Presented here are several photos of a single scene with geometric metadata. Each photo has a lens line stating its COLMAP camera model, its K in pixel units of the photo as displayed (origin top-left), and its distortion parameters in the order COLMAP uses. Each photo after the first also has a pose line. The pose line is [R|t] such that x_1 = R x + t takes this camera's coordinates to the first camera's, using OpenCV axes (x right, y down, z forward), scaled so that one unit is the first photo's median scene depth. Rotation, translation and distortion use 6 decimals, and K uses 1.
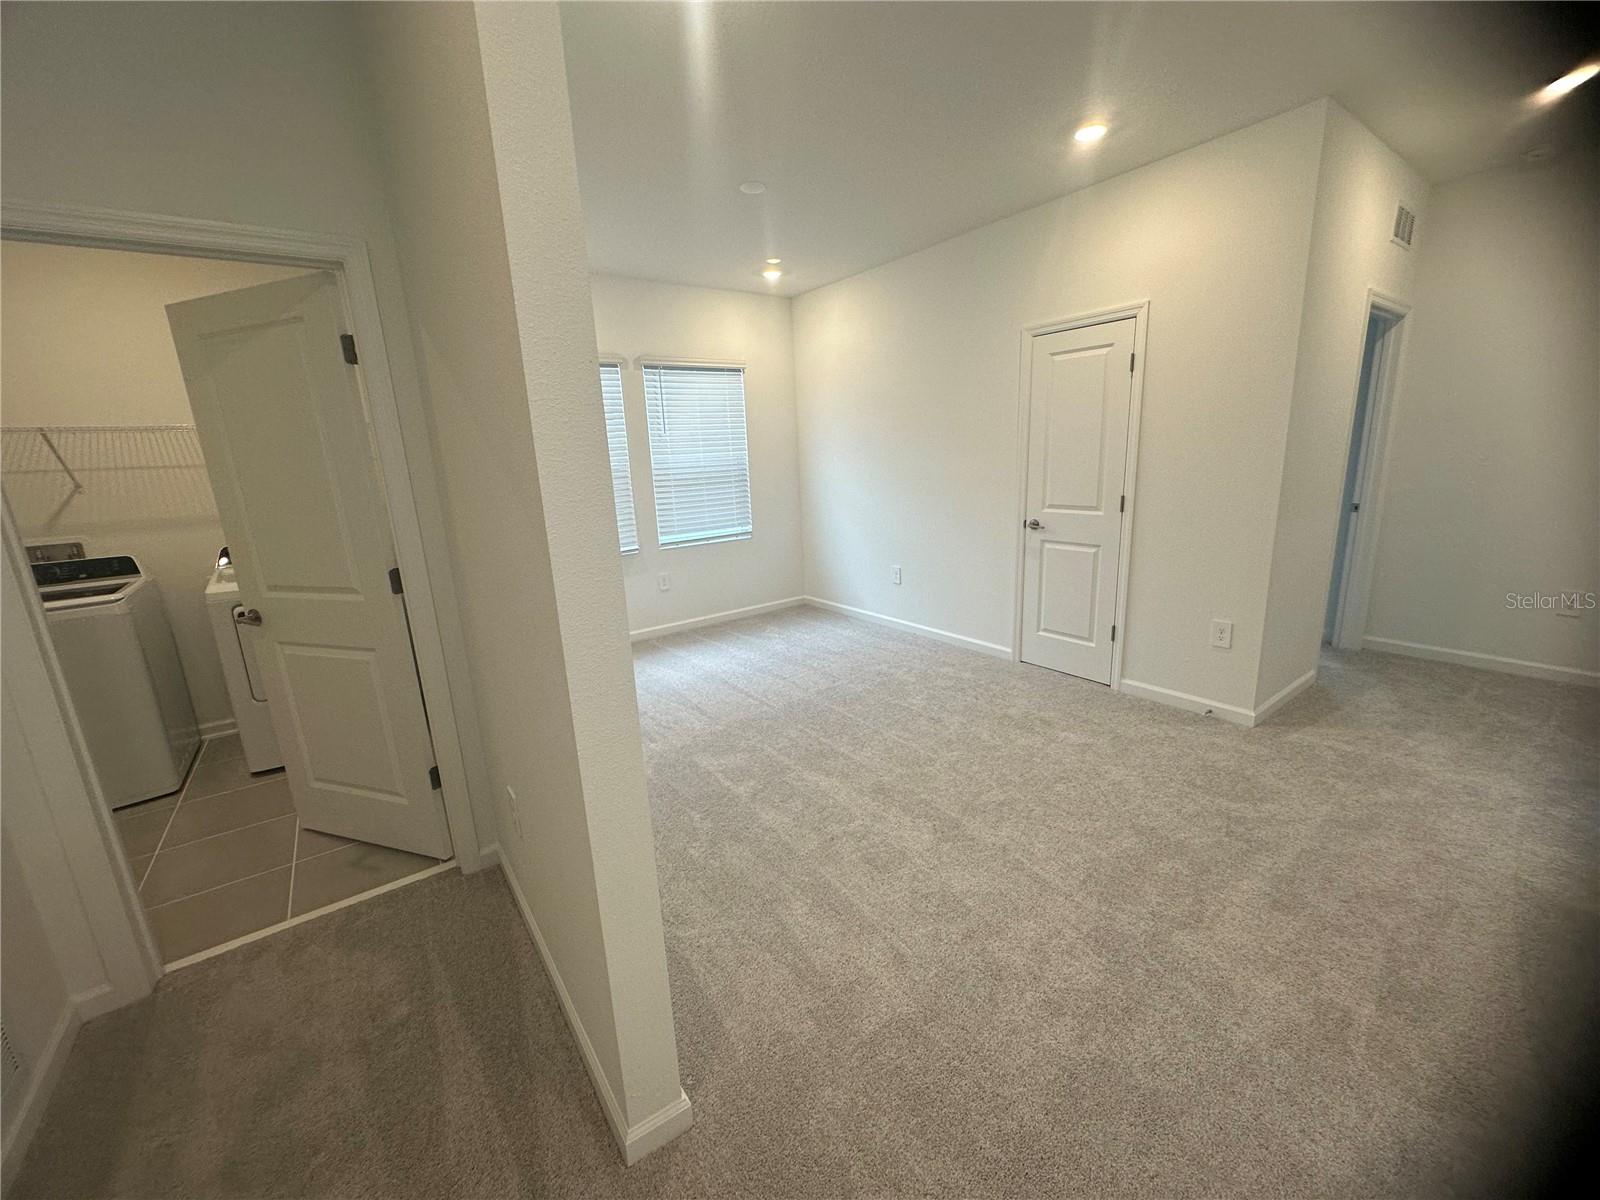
lens RADIAL K [[634.6, 0, 798.9], [0, 634.6, 593.7], [0, 0, 1]] dist [-0.002919, -0.000280]
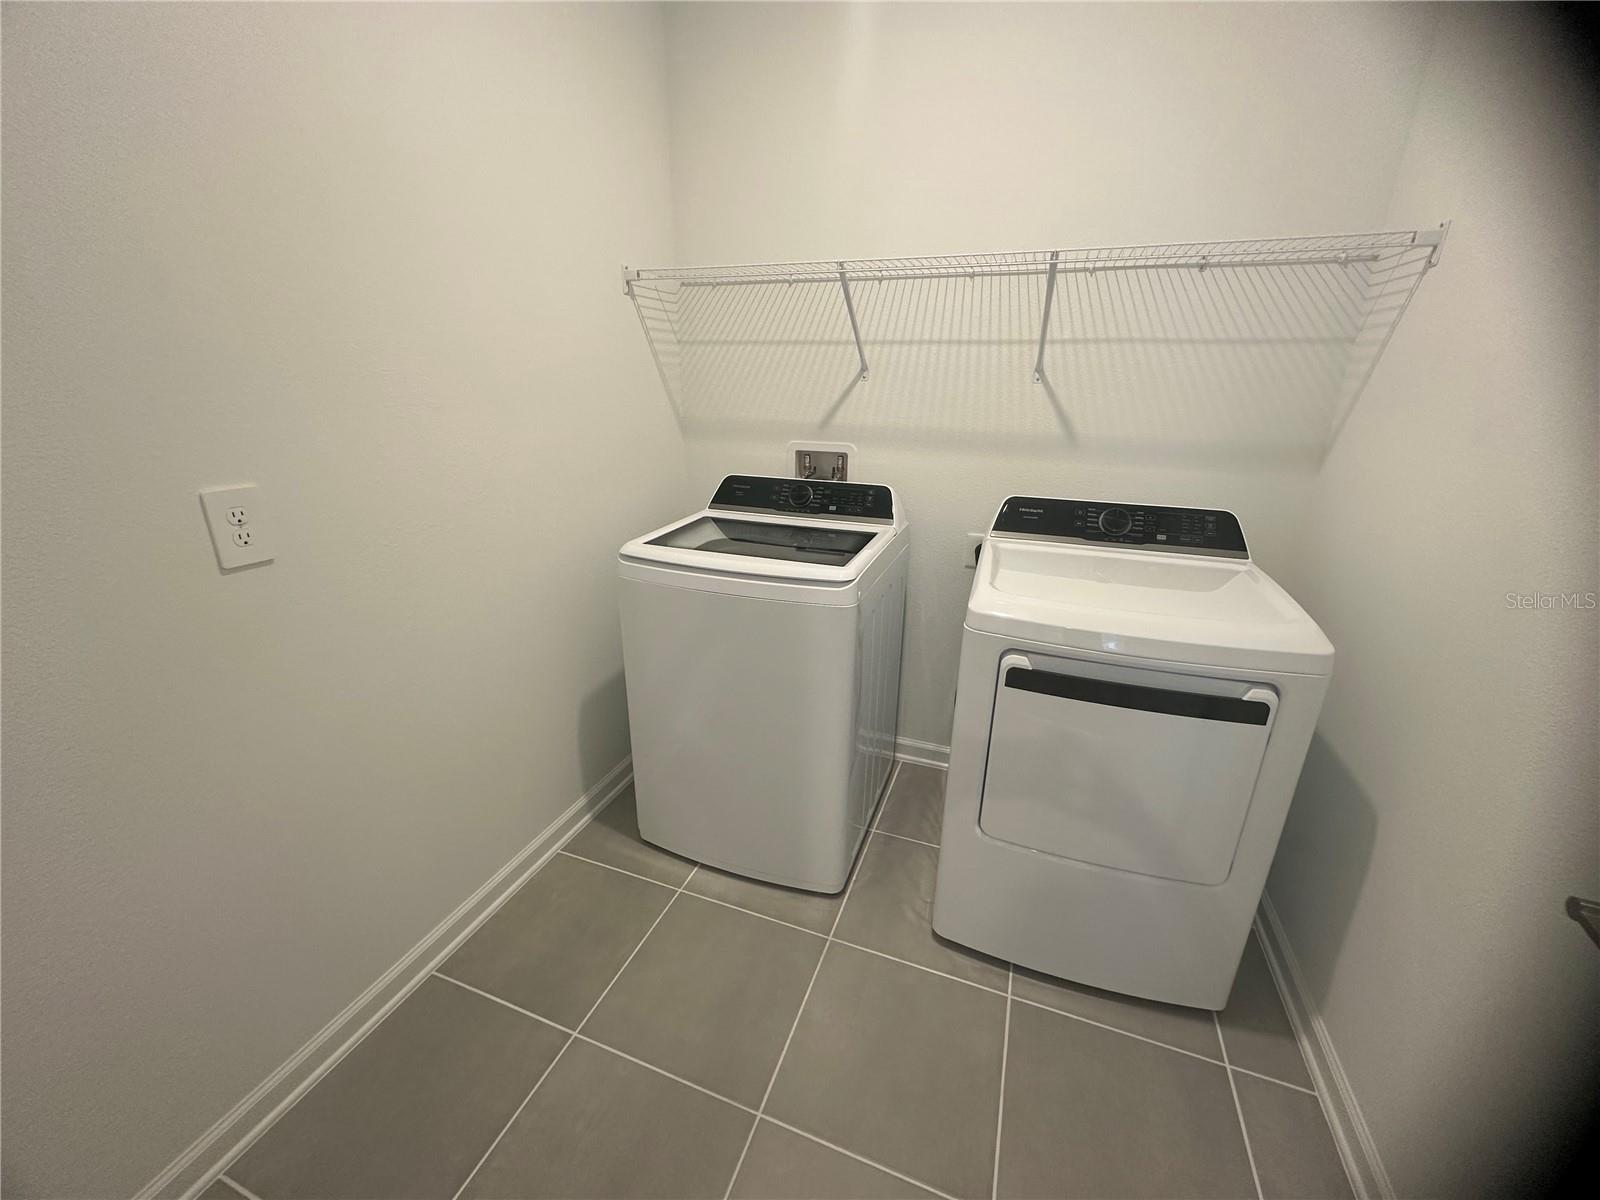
lens RADIAL K [[634.6, 0, 798.9], [0, 634.6, 593.7], [0, 0, 1]] dist [-0.002919, -0.000280]
pose [[0.548644, 0.318638, -0.772955, -0.595251], [-0.221932, 0.946863, 0.232801, -0.086679], [0.806062, 0.043819, 0.590207, 0.567808]]
